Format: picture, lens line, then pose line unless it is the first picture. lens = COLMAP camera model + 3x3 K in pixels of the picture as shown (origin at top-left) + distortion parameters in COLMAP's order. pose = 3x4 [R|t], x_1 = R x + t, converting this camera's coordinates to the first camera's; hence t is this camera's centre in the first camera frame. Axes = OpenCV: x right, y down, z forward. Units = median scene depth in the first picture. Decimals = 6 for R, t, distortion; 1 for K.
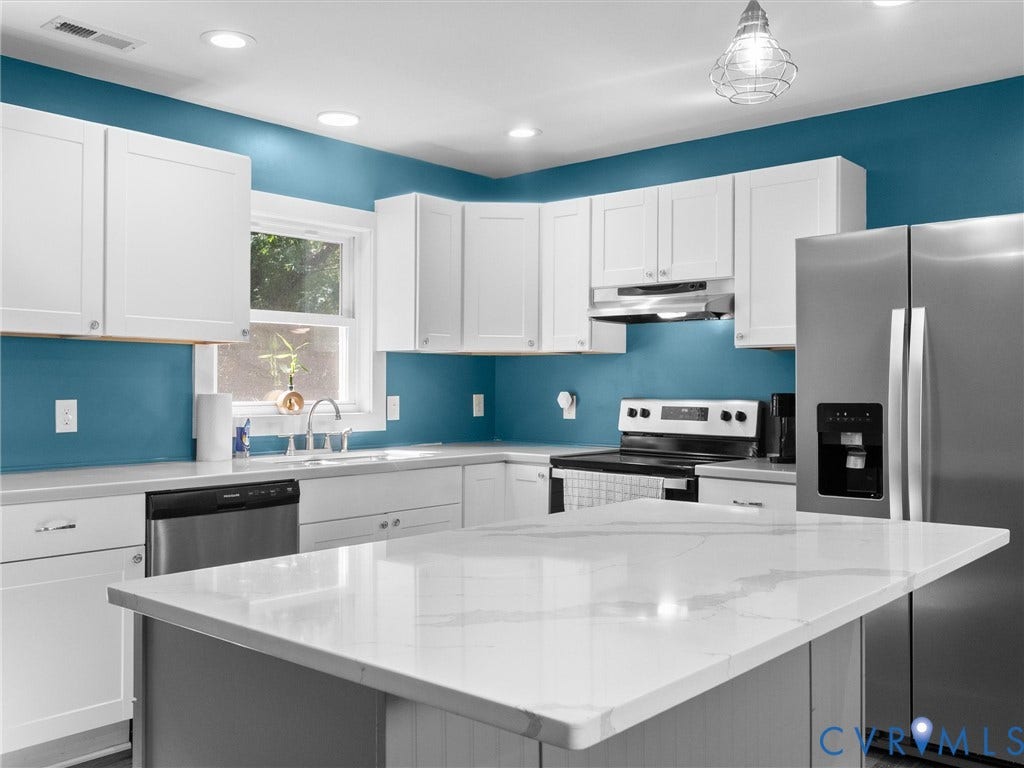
lens RADIAL K [[930.0, 0, 503.4], [0, 930.0, 385.9], [0, 0, 1]] dist [-0.003870, 0.000000]
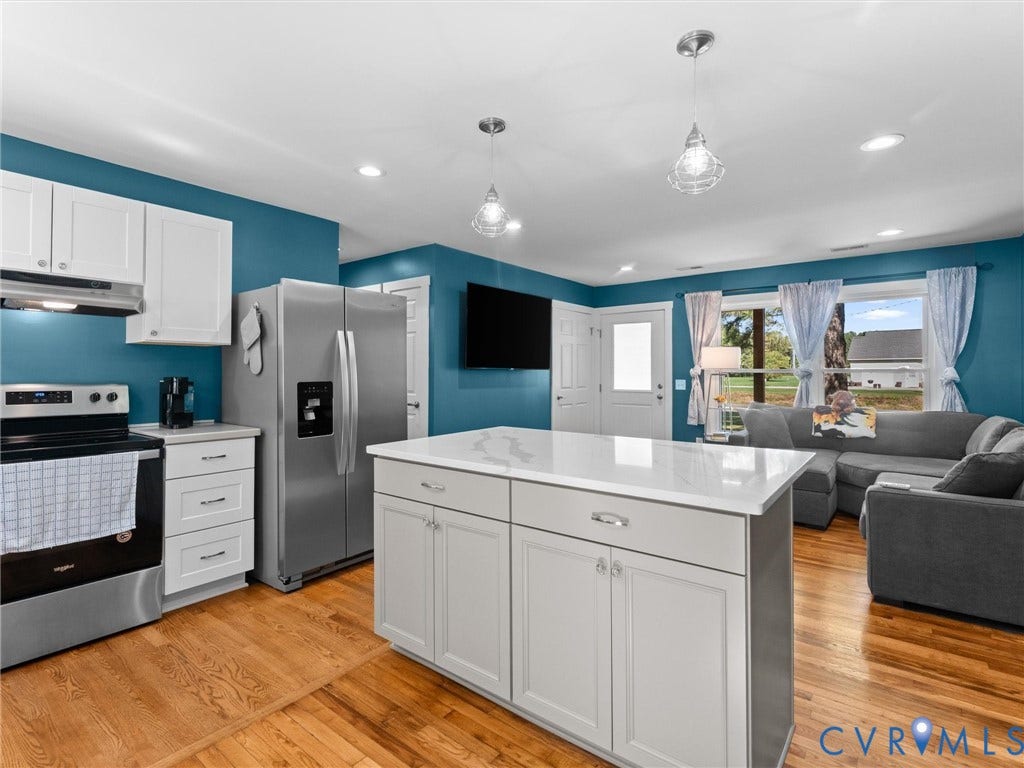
lens RADIAL K [[506.2, 0, 510.0], [0, 506.2, 365.5], [0, 0, 1]] dist [-0.000655, -0.001000]
pose [[-0.067054, 0.012072, 0.997676, -0.453267], [-0.000147, 0.999927, -0.012109, -0.000089], [-0.997749, -0.000959, -0.067047, 0.542083]]
